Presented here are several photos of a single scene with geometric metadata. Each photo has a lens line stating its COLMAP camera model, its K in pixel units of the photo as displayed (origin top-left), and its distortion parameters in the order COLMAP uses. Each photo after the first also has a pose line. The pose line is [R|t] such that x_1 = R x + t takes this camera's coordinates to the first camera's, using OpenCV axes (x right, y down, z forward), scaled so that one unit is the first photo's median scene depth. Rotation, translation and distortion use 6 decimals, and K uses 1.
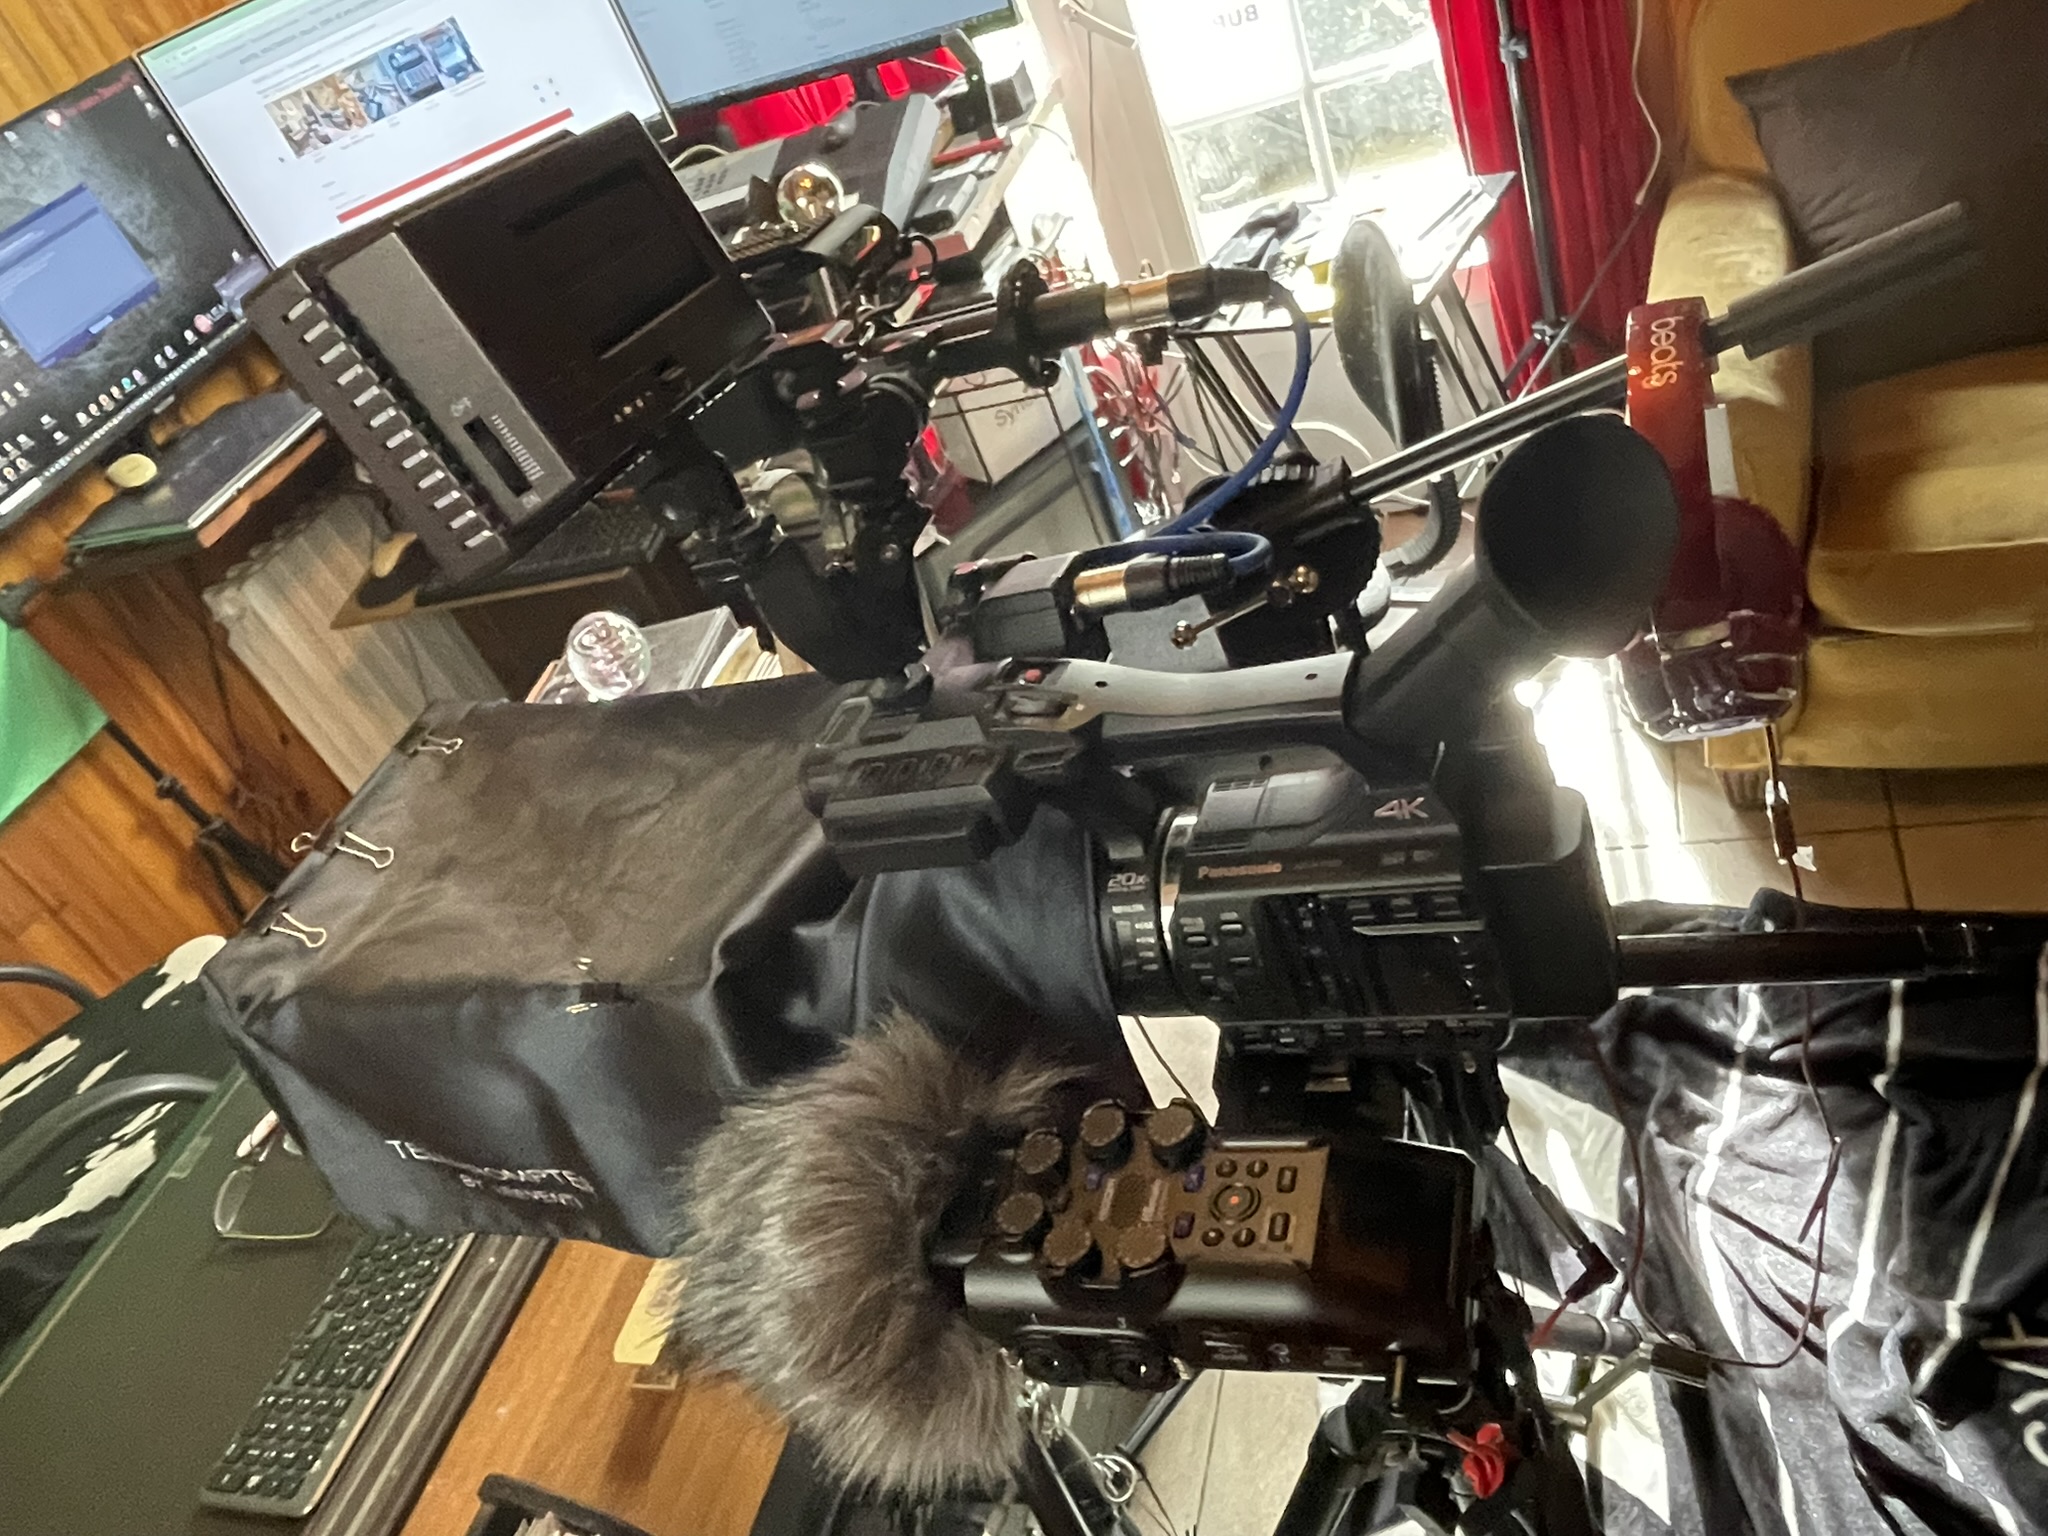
lens RADIAL K [[1532.4, 0, 1024.0], [0, 1532.4, 768.0], [0, 0, 1]] dist [-0.005273, -0.006621]
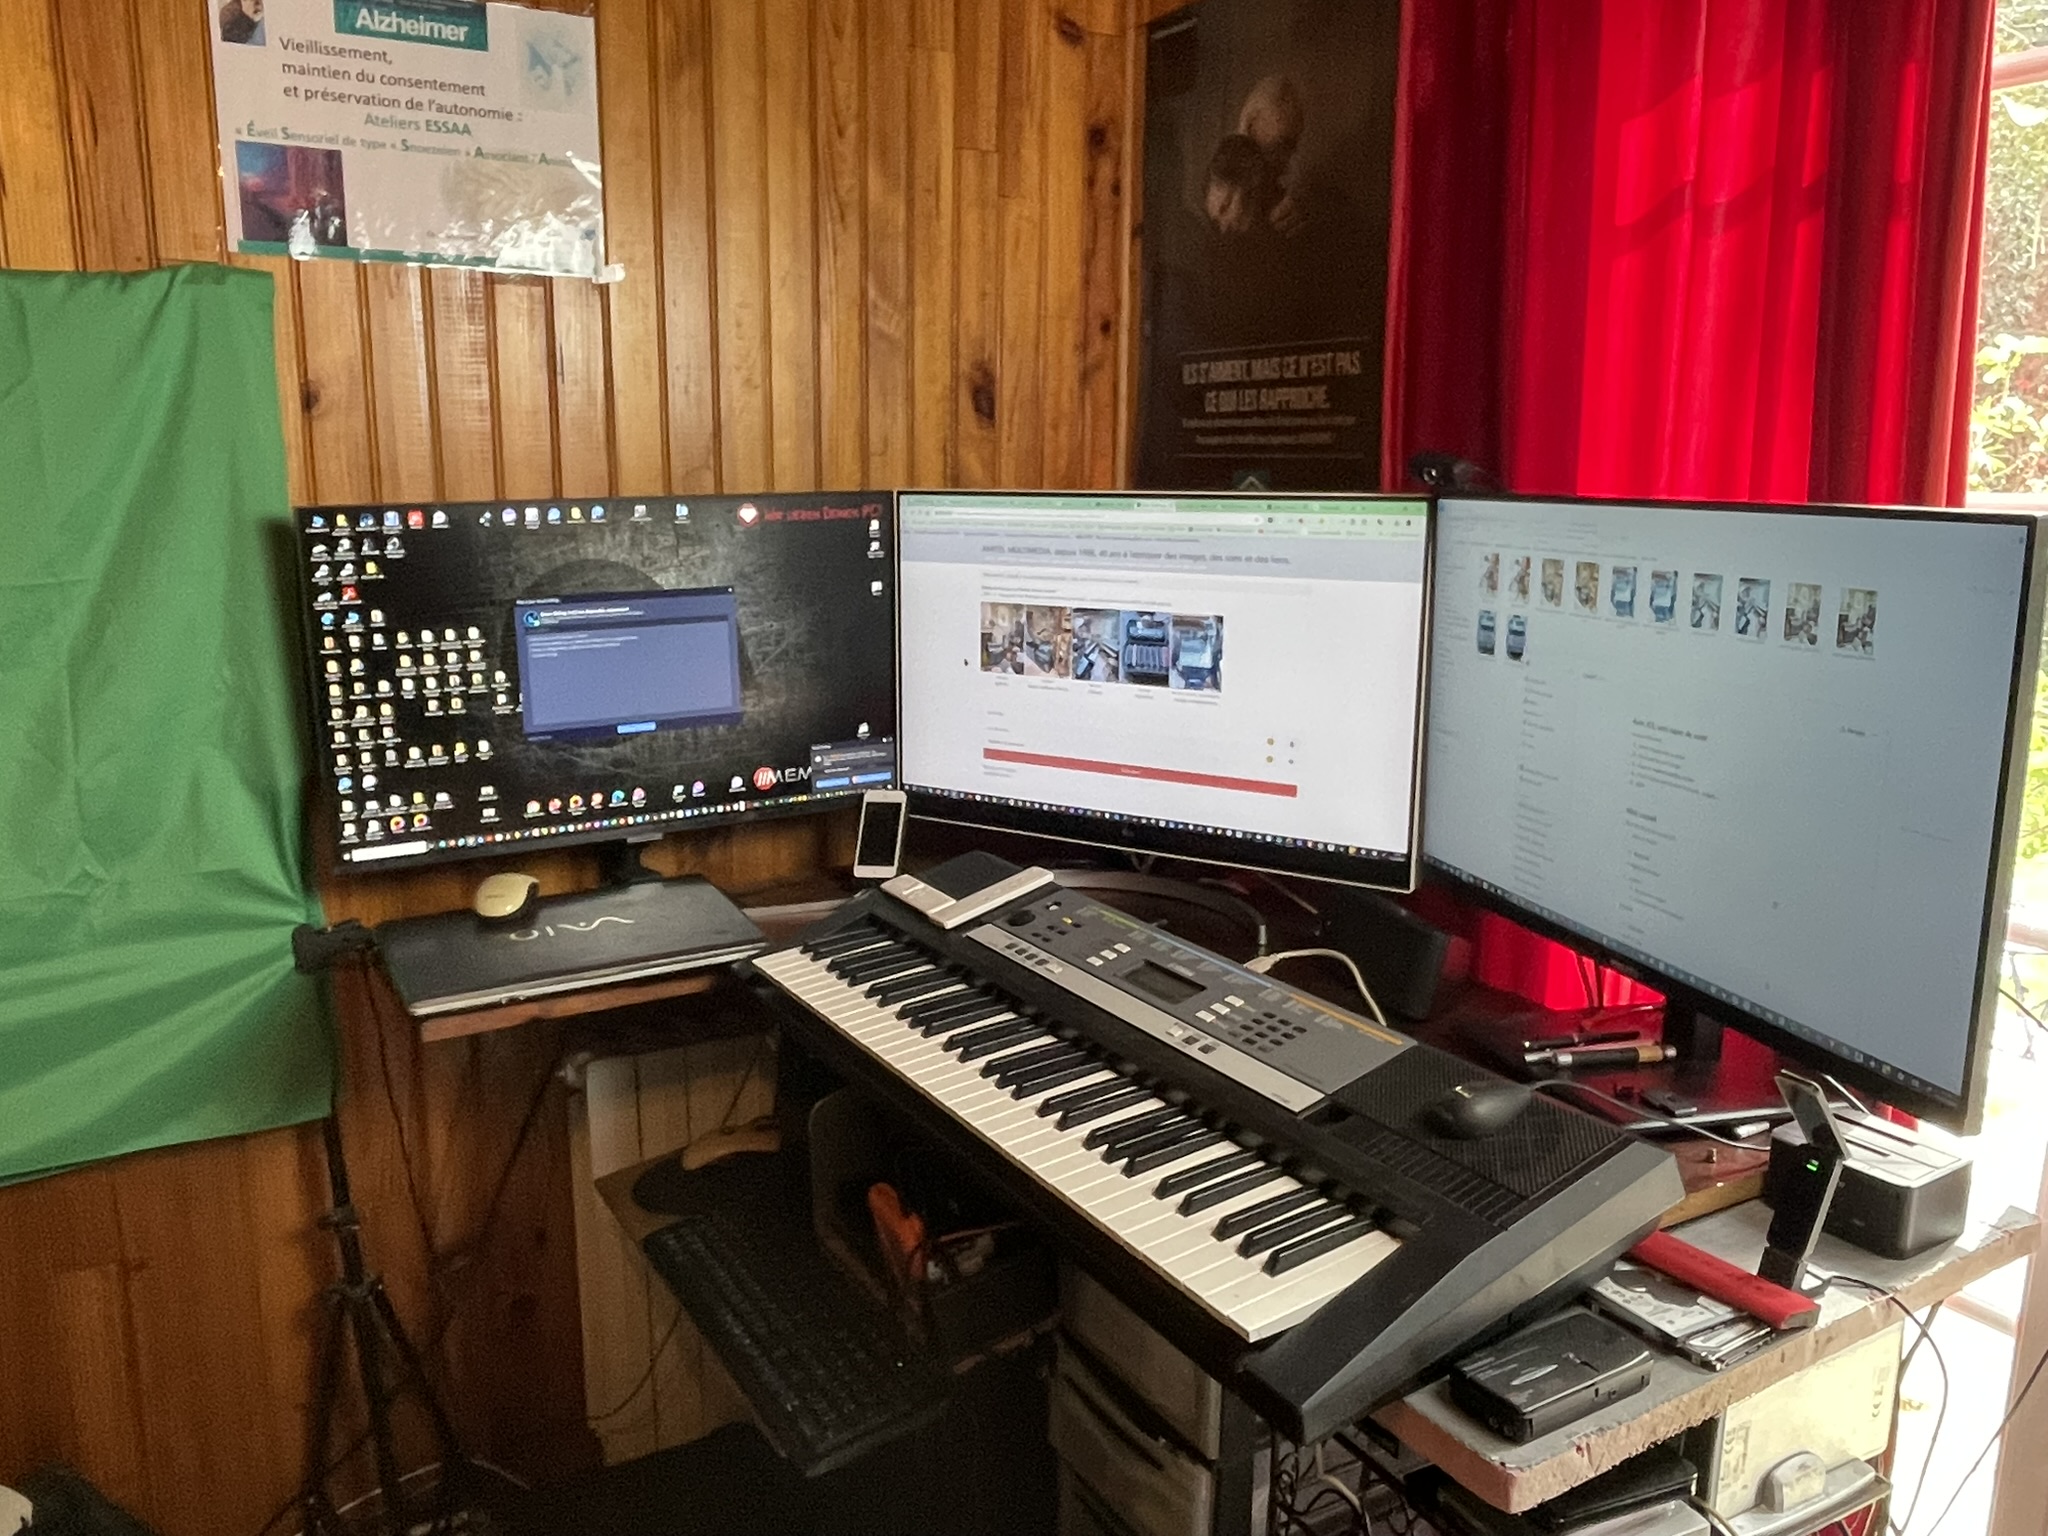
lens RADIAL K [[1563.4, 0, 1024.0], [0, 1563.4, 768.0], [0, 0, 1]] dist [-0.005393, -0.001329]
pose [[0.669849, 0.472007, -0.573159, 0.023017], [-0.626093, 0.774027, -0.094288, -0.306418], [0.399136, 0.422010, 0.814002, 0.387599]]
